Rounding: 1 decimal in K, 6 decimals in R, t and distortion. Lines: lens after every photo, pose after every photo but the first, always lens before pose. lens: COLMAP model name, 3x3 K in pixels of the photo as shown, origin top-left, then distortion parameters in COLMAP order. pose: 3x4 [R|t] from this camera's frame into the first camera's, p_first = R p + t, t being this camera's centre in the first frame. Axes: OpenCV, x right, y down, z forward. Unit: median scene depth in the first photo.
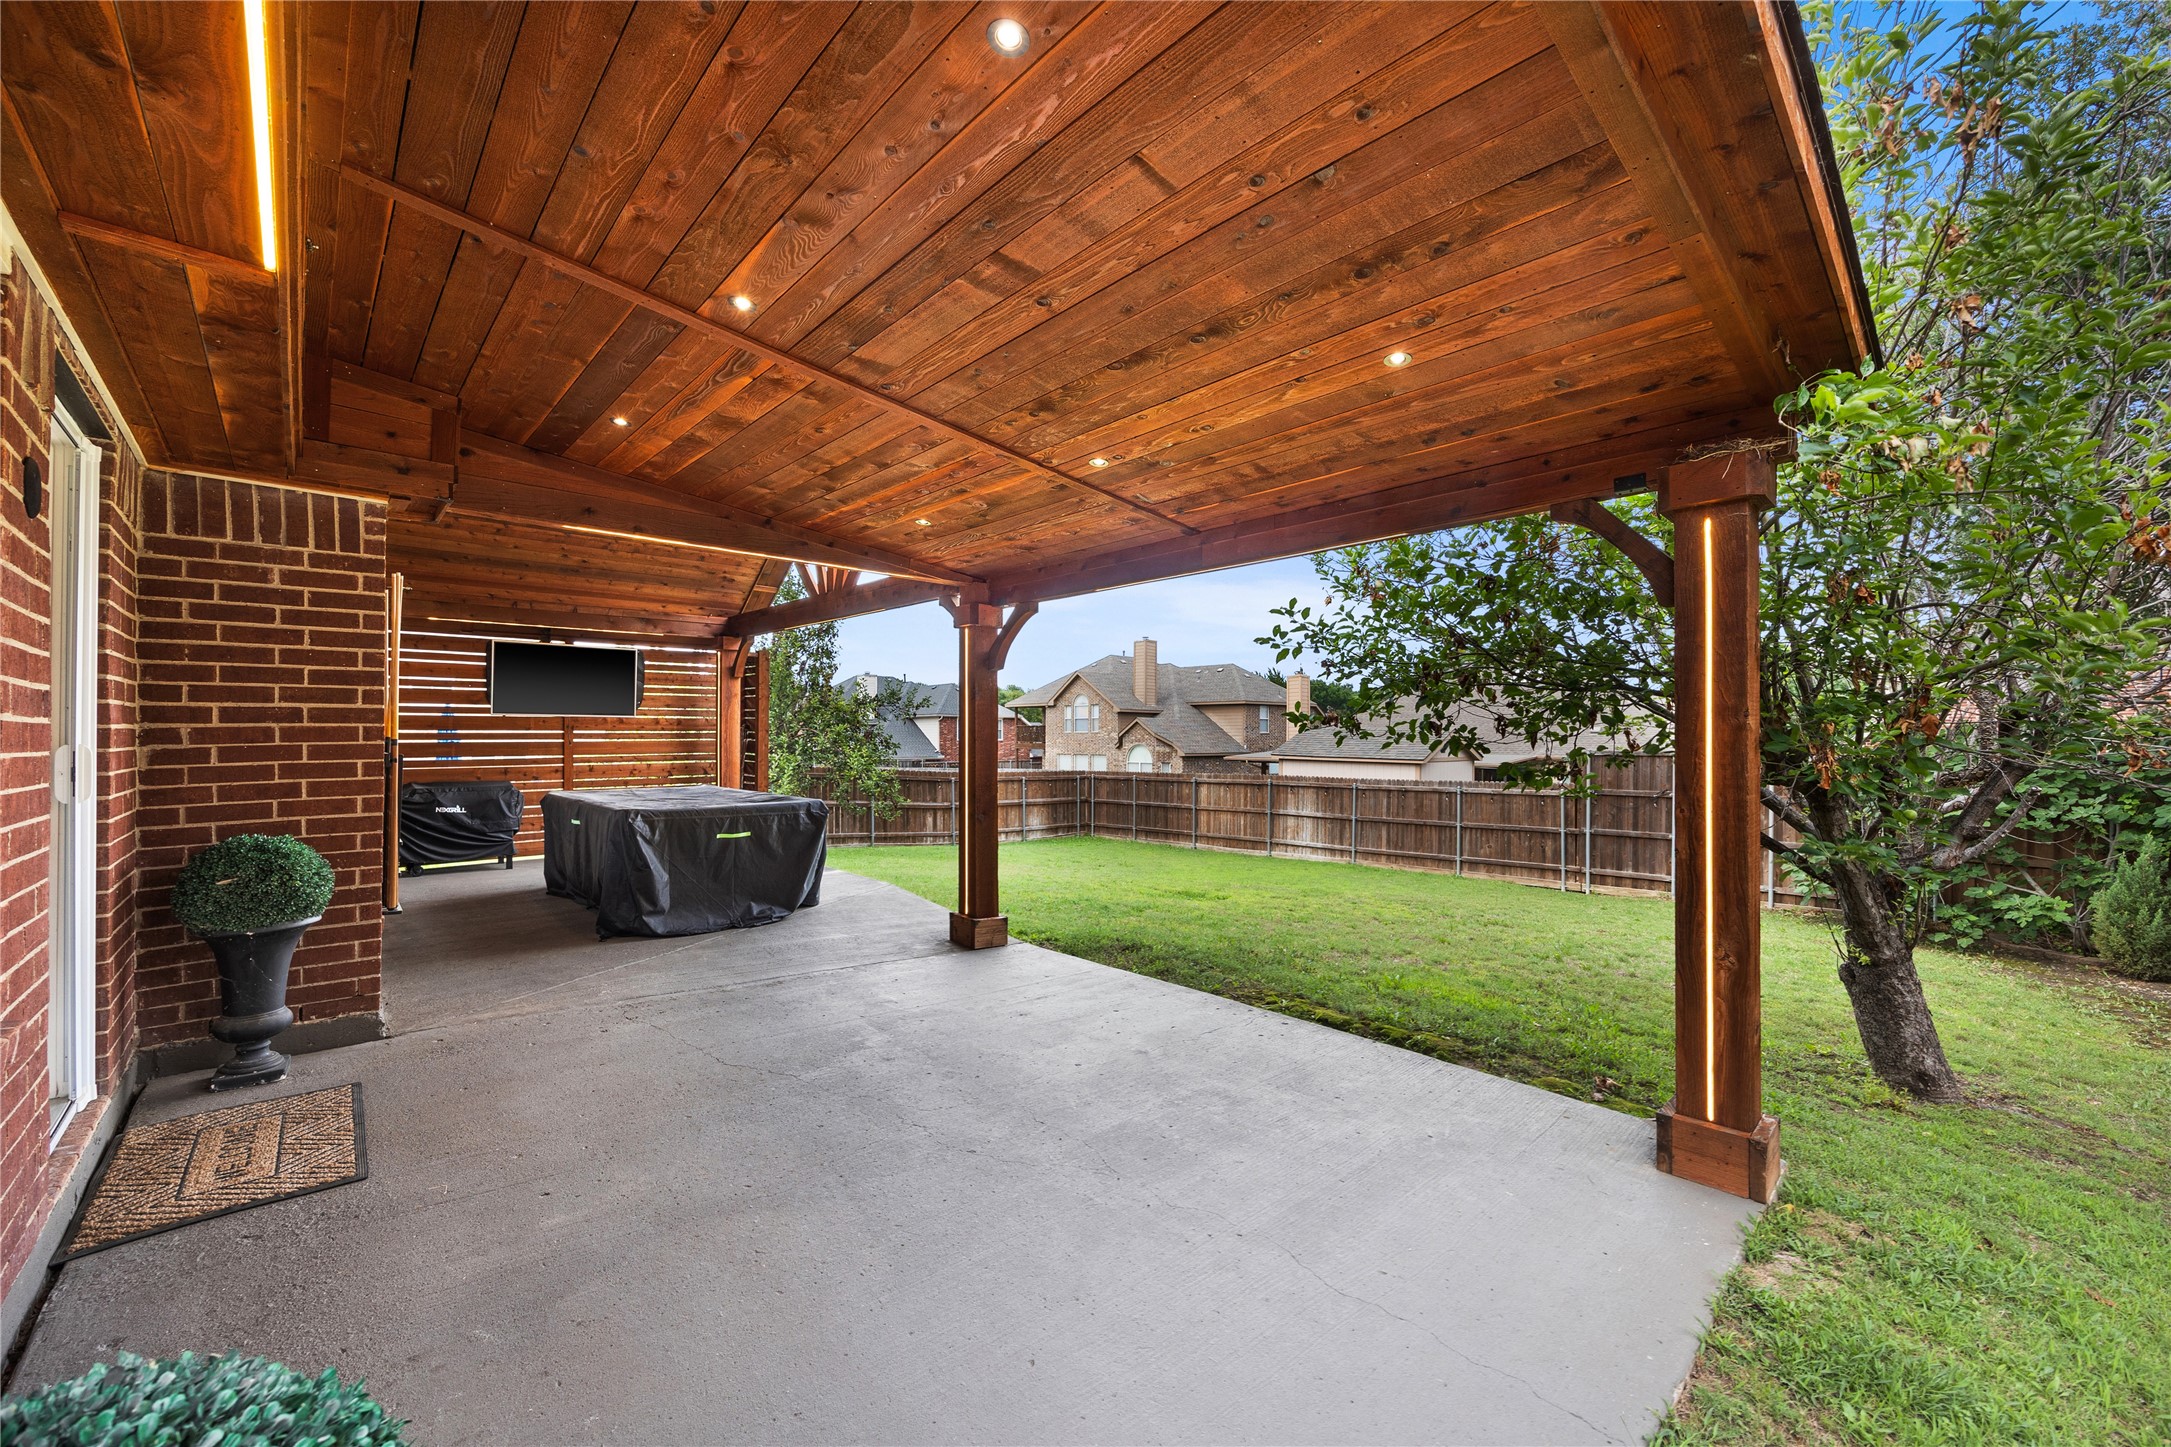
lens RADIAL K [[832.4, 0, 1097.4], [0, 832.4, 724.7], [0, 0, 1]] dist [-0.001103, 0.000375]
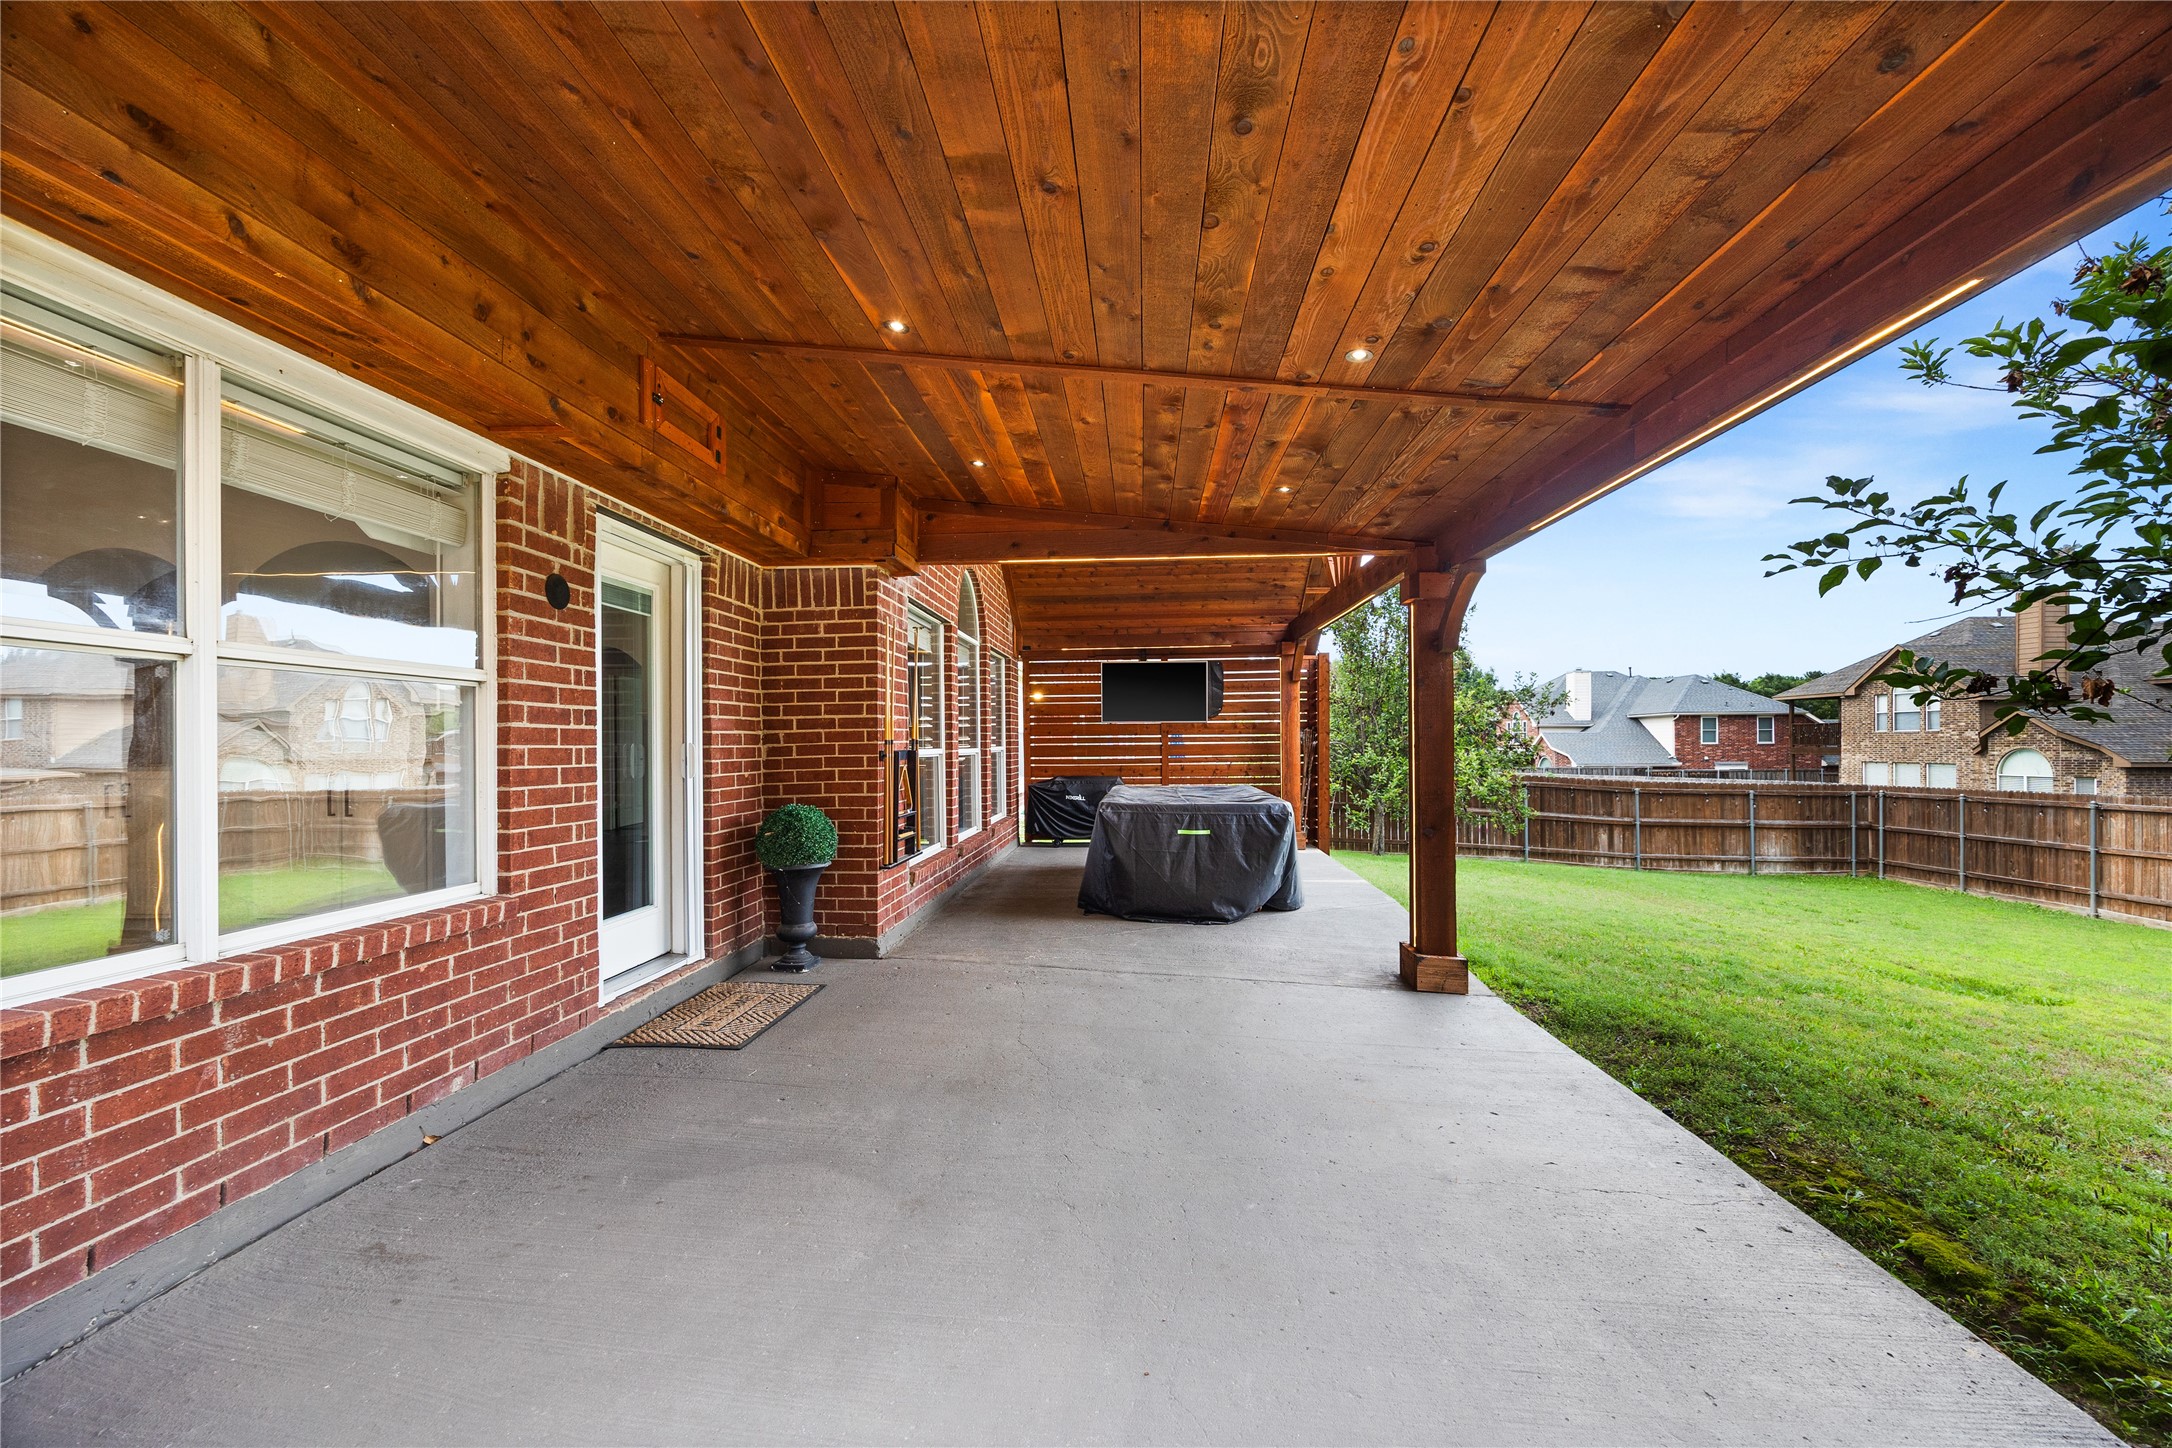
lens RADIAL K [[832.8, 0, 1108.4], [0, 832.8, 737.7], [0, 0, 1]] dist [-0.001103, 0.000375]
pose [[0.684401, -0.011245, -0.729019, 0.178798], [0.017895, 0.999839, 0.001377, 0.008465], [0.728886, -0.013989, 0.684492, 0.153491]]
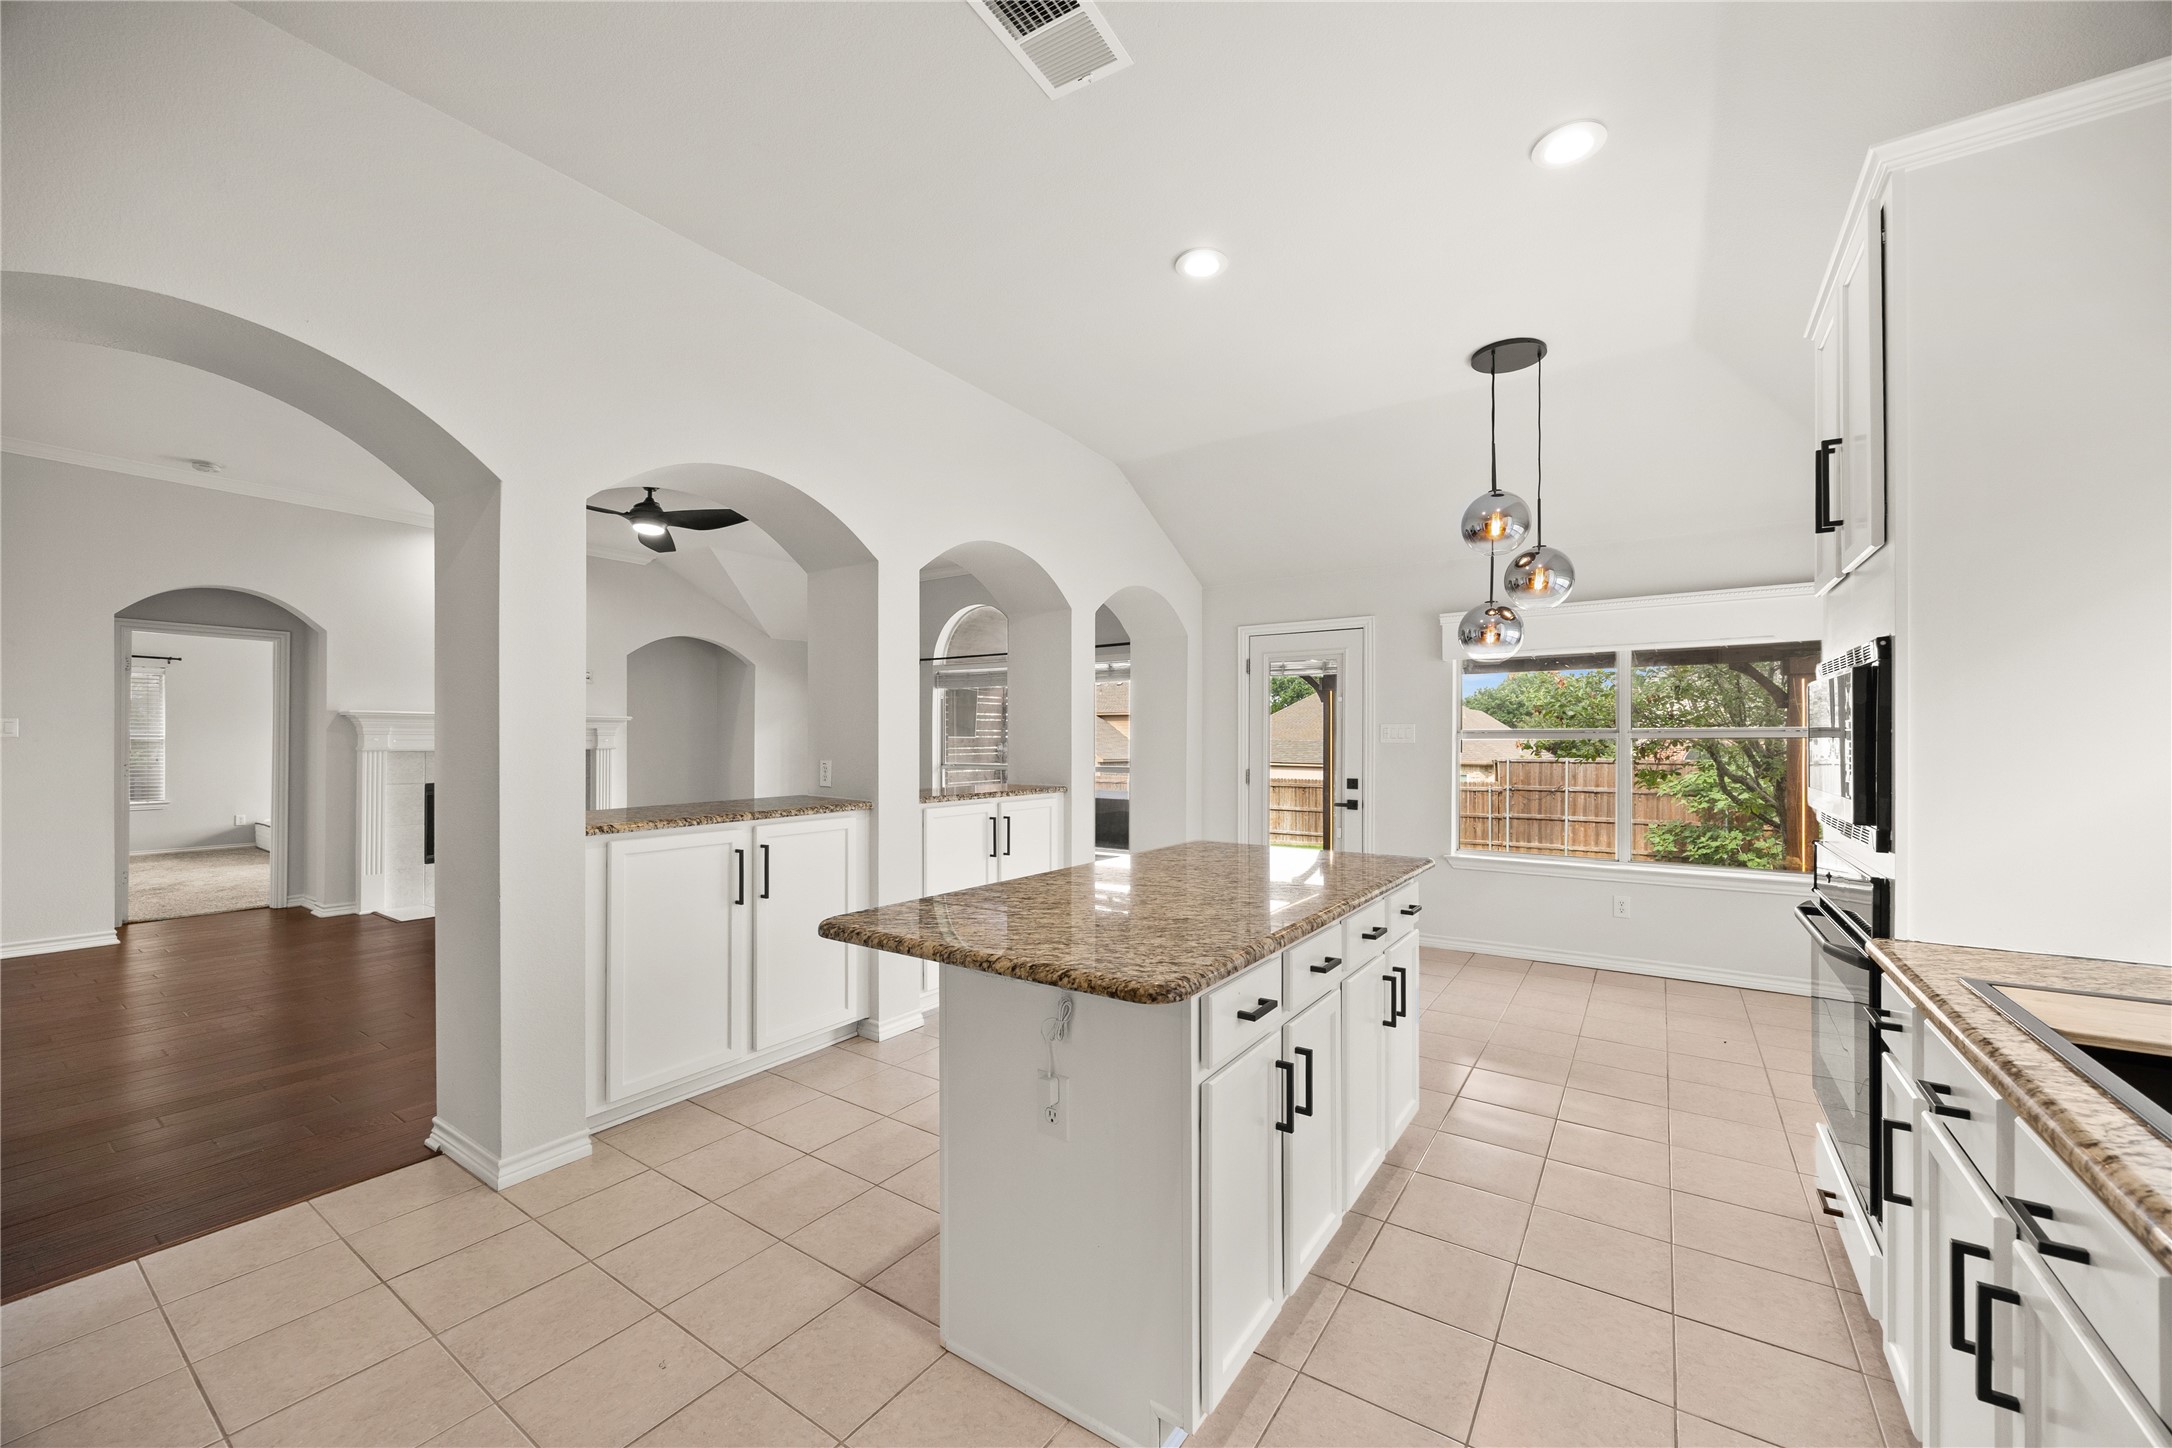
lens RADIAL K [[832.8, 0, 1103.2], [0, 832.8, 737.9], [0, 0, 1]] dist [-0.001103, 0.000375]
pose [[0.976242, 0.001718, 0.216675, -0.683096], [-0.003933, 0.999944, 0.009791, -0.023633], [-0.216647, -0.010411, 0.976195, -0.386012]]
